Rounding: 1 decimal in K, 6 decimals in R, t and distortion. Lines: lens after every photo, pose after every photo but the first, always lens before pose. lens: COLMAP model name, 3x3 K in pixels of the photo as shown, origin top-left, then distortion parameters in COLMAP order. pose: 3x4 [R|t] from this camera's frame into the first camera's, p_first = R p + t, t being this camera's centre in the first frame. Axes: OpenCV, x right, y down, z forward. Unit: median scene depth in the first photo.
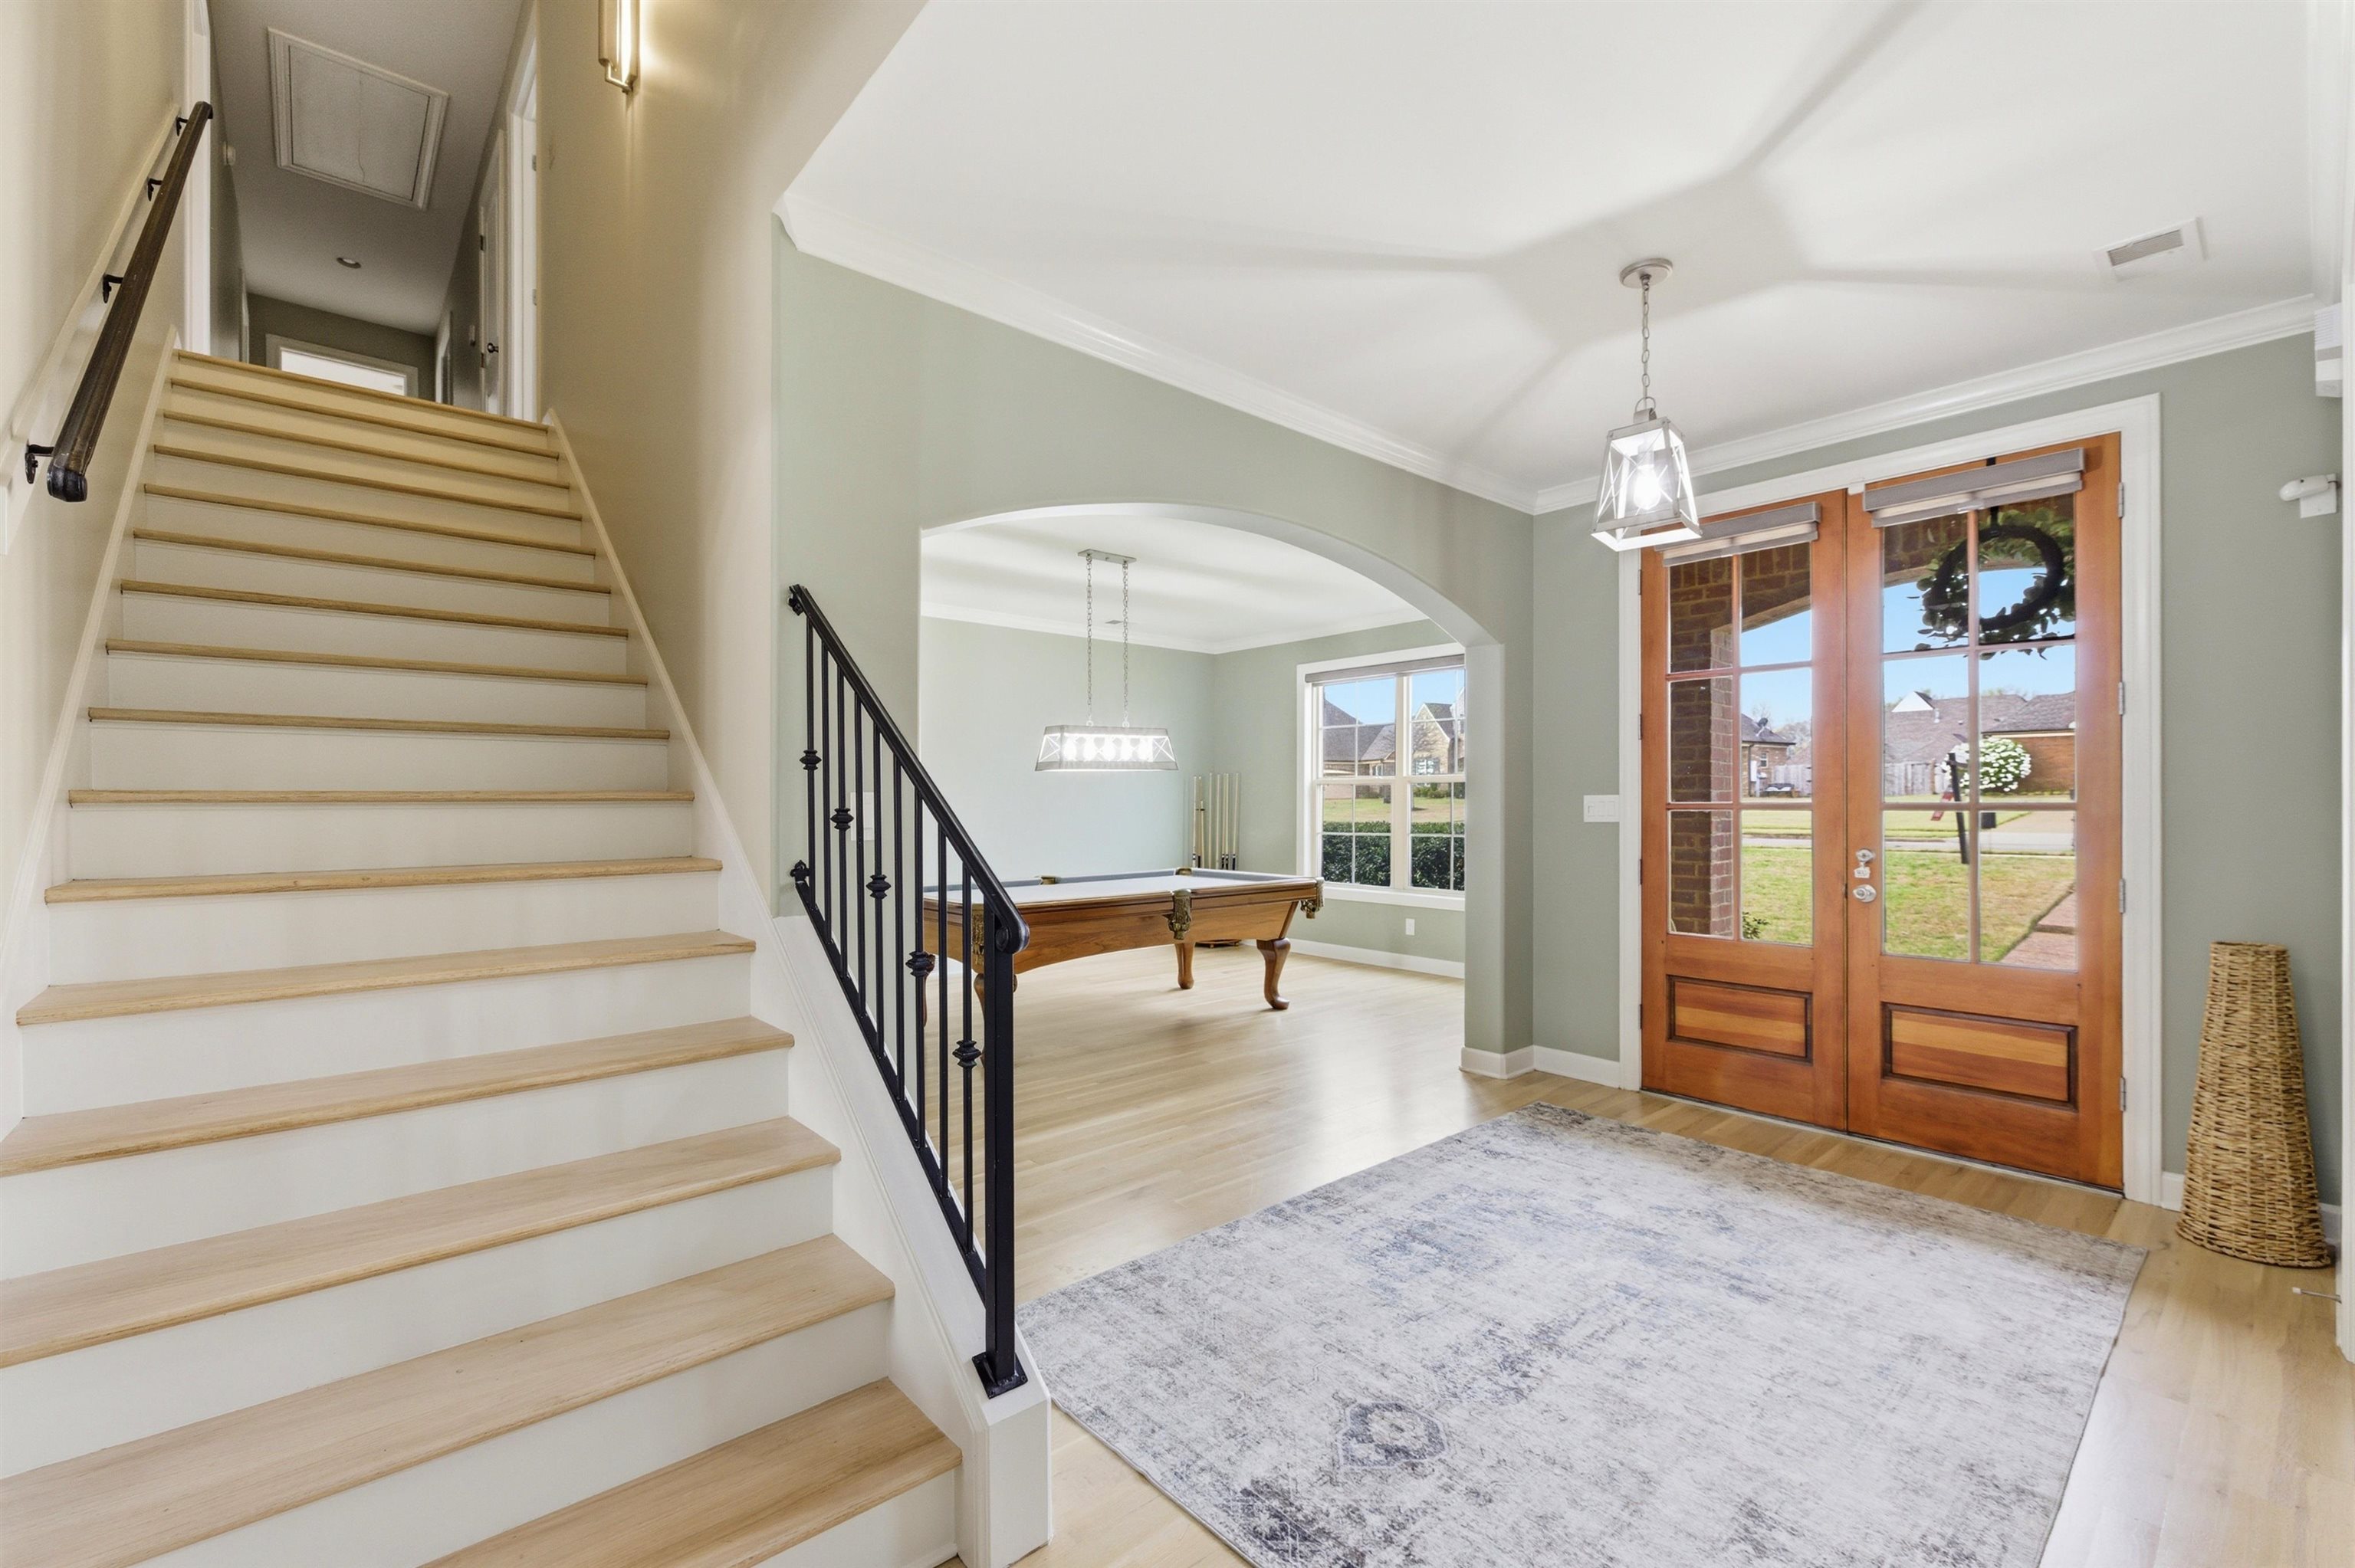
lens RADIAL K [[985.3, 0, 1180.2], [0, 985.3, 797.0], [0, 0, 1]] dist [0.000371, -0.000411]
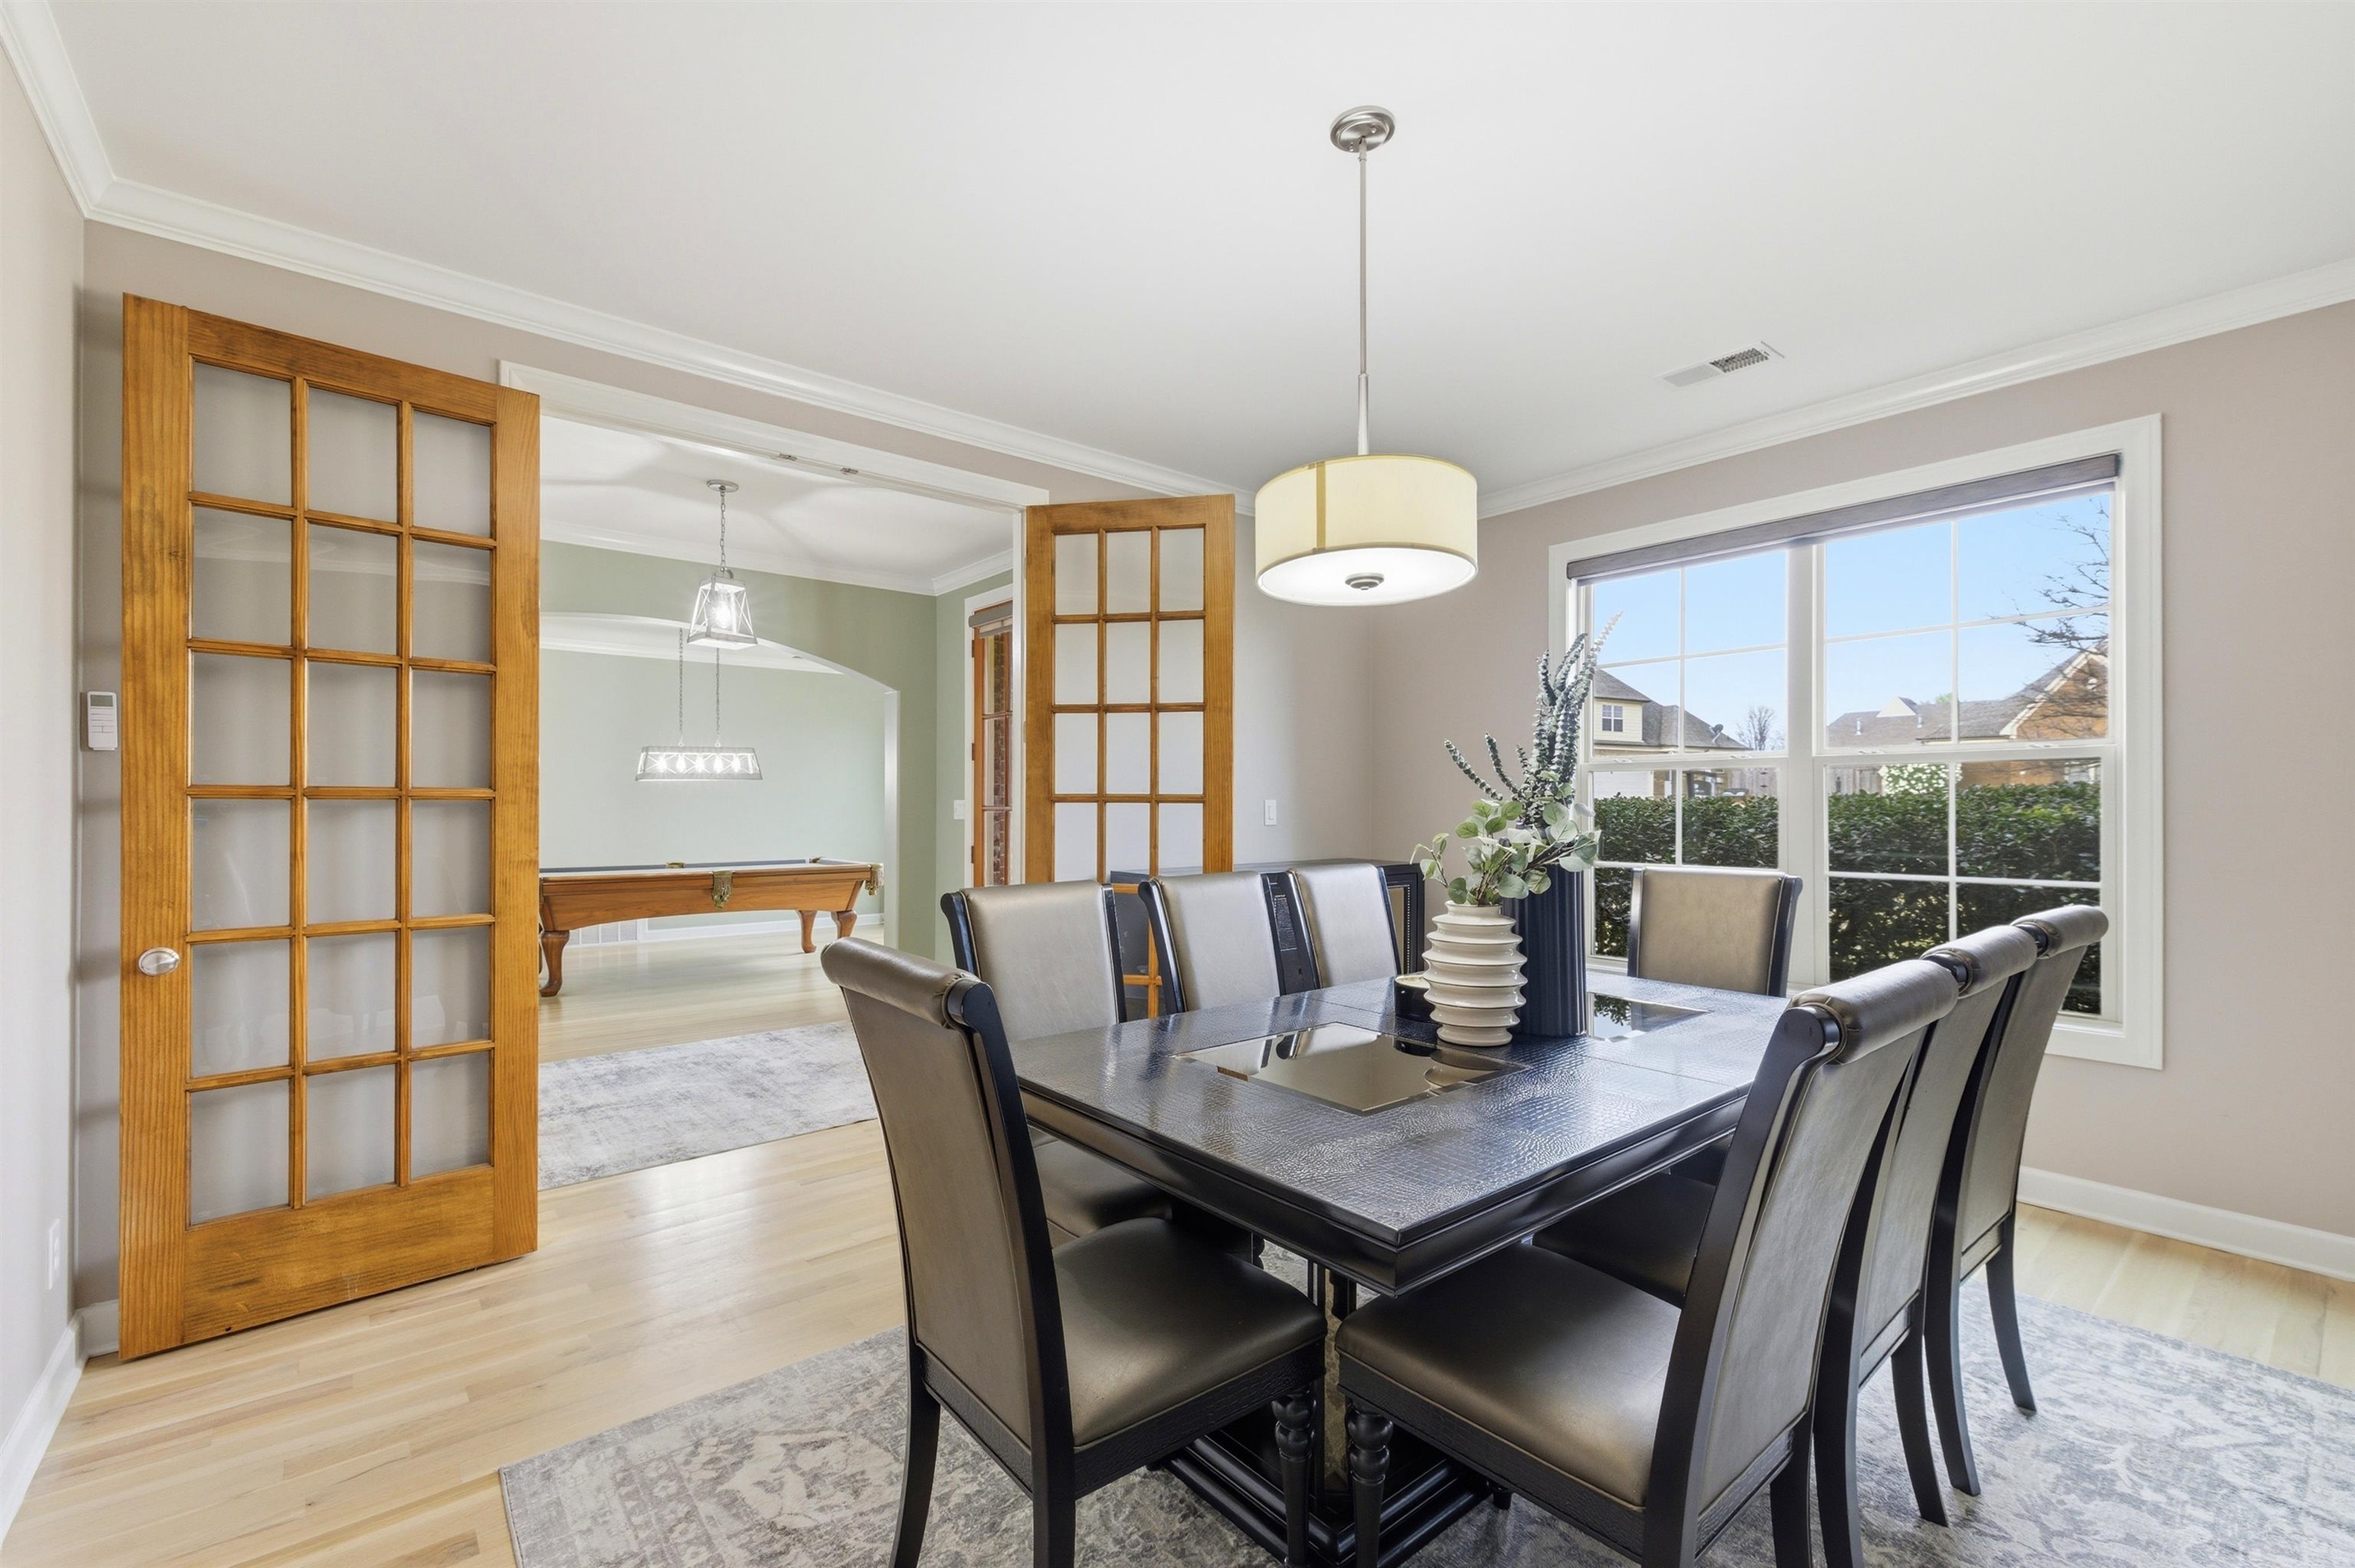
lens RADIAL K [[985.3, 0, 1168.8], [0, 985.3, 799.2], [0, 0, 1]] dist [0.000371, -0.000411]
pose [[0.999714, 0.002202, -0.023796, 0.957551], [-0.002240, 0.999996, -0.001548, -0.001632], [0.023792, 0.001601, 0.999716, -0.484648]]
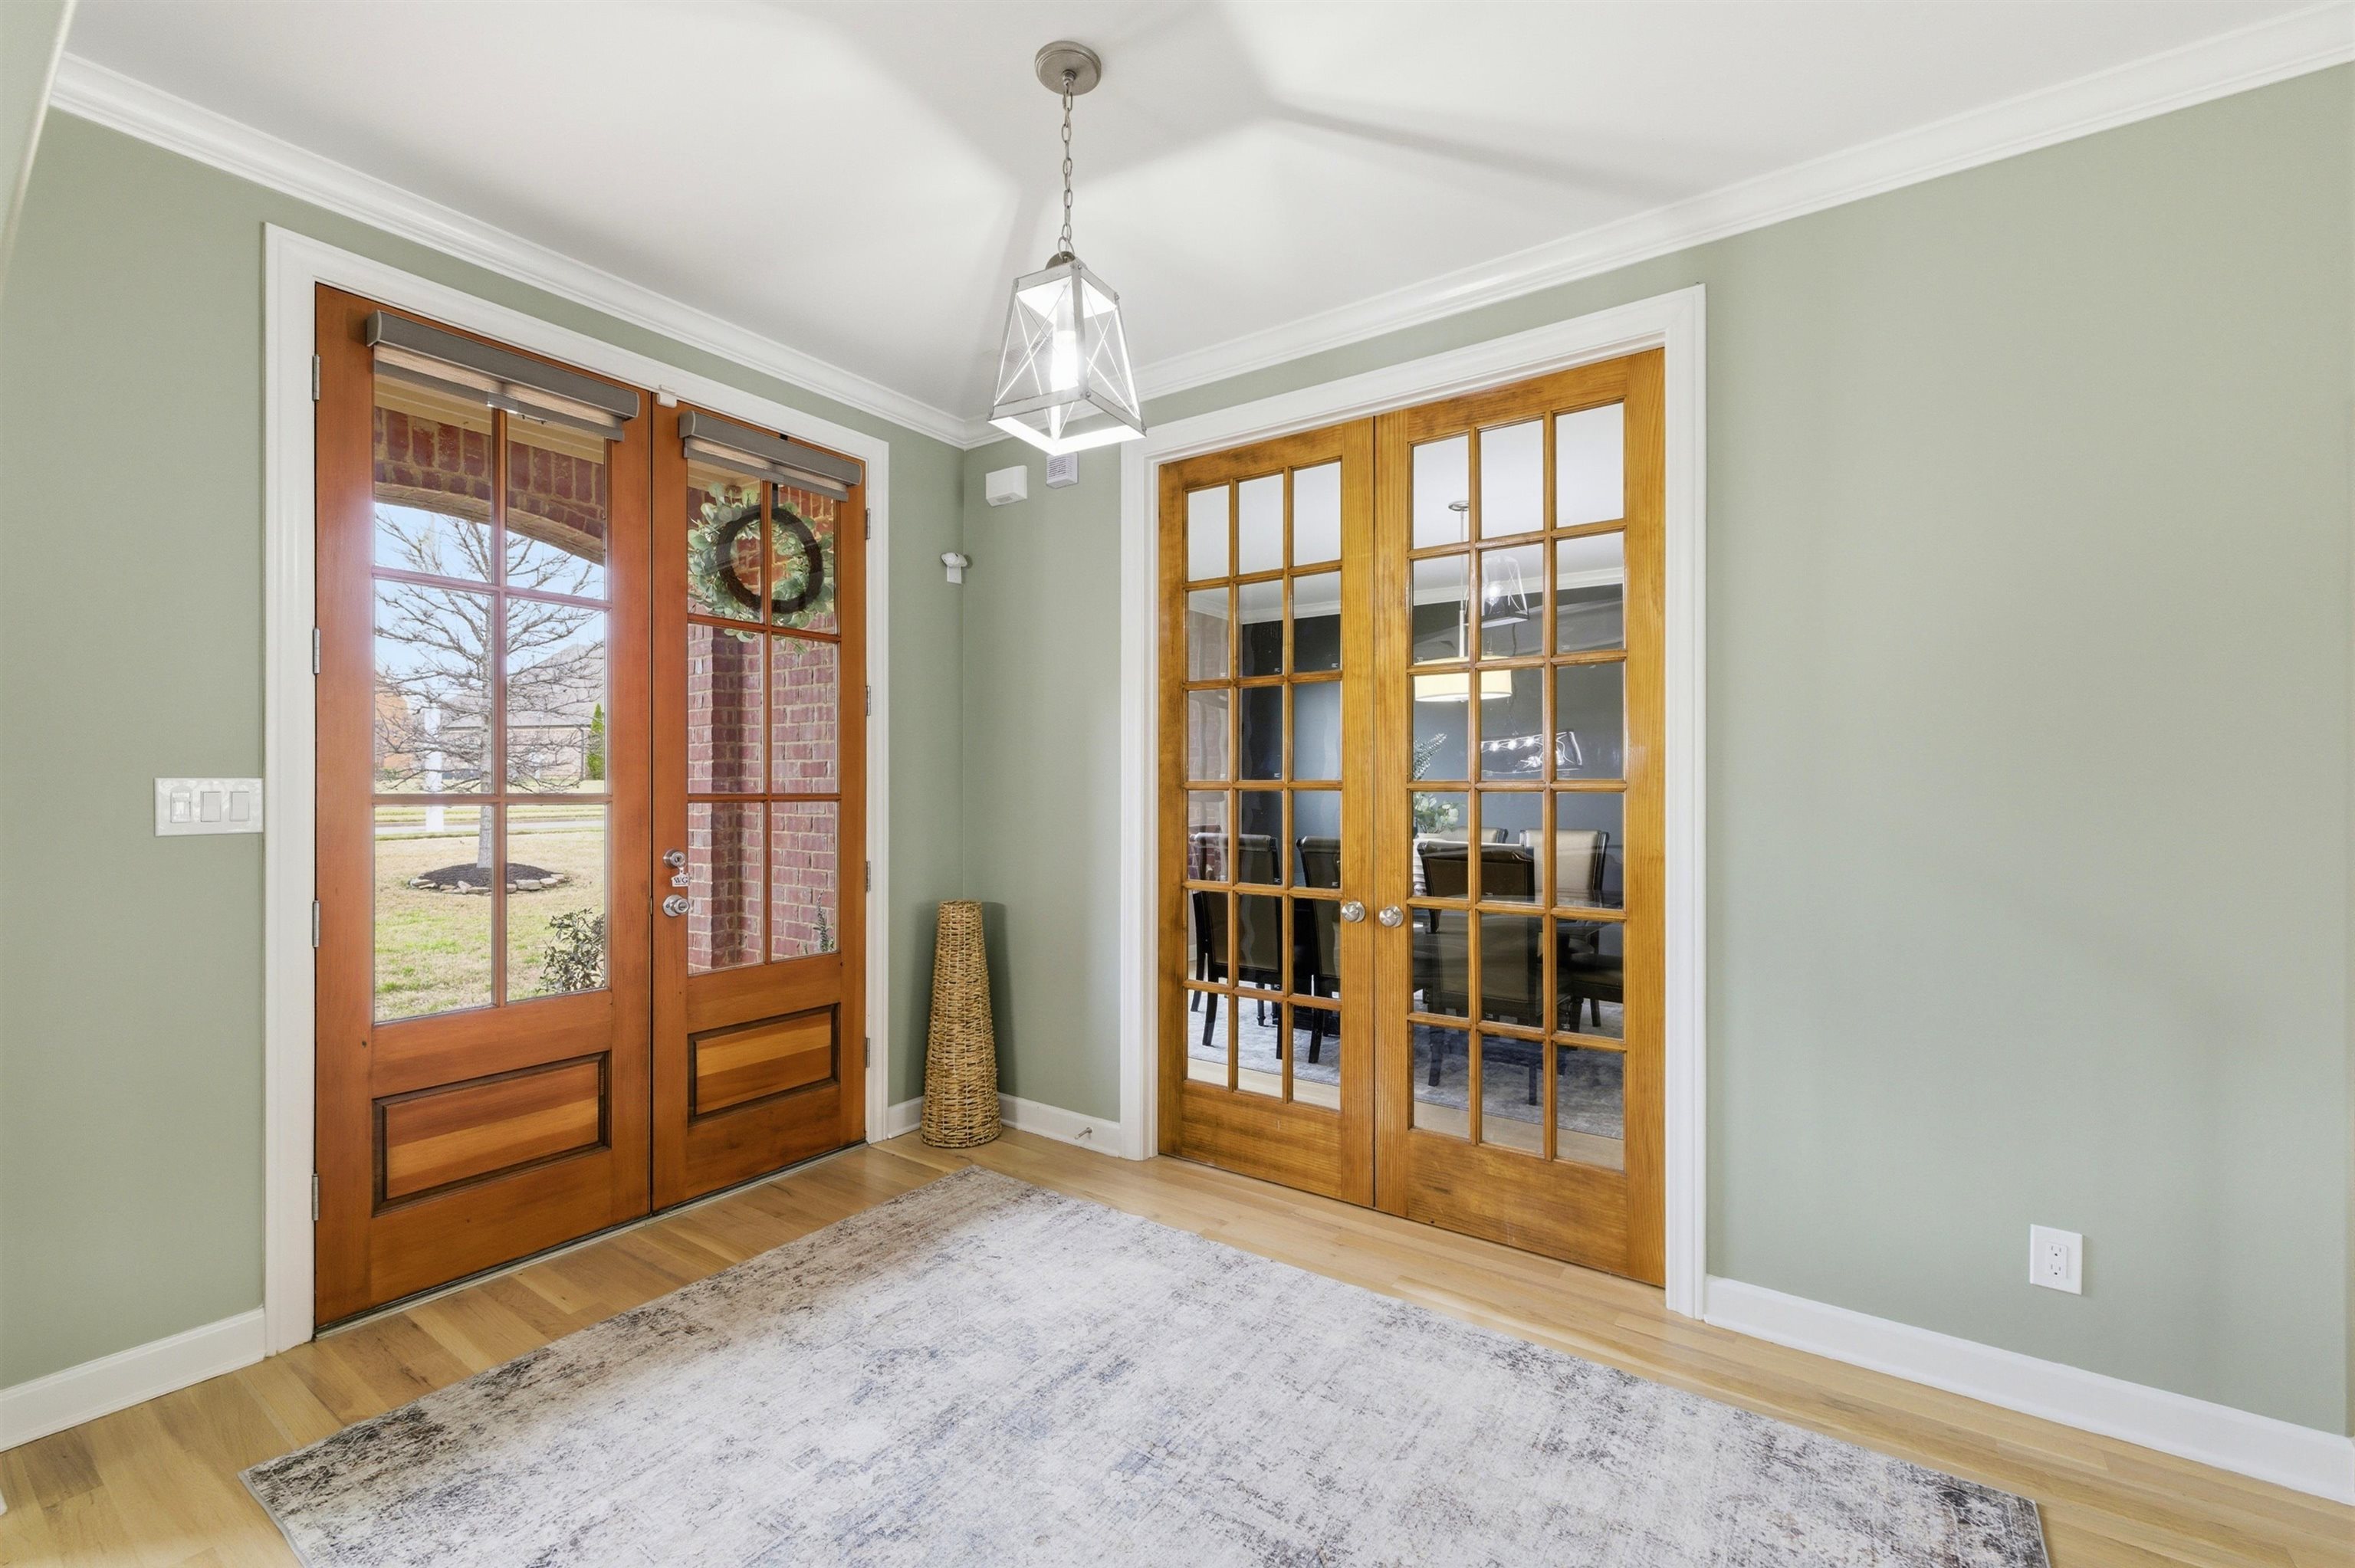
lens RADIAL K [[985.3, 0, 1161.5], [0, 985.3, 787.4], [0, 0, 1]] dist [0.000371, -0.000411]
pose [[-0.229339, 0.004687, 0.973335, -0.190316], [-0.005671, 0.999965, -0.006152, 0.003863], [-0.973330, -0.006931, -0.229304, 0.834131]]
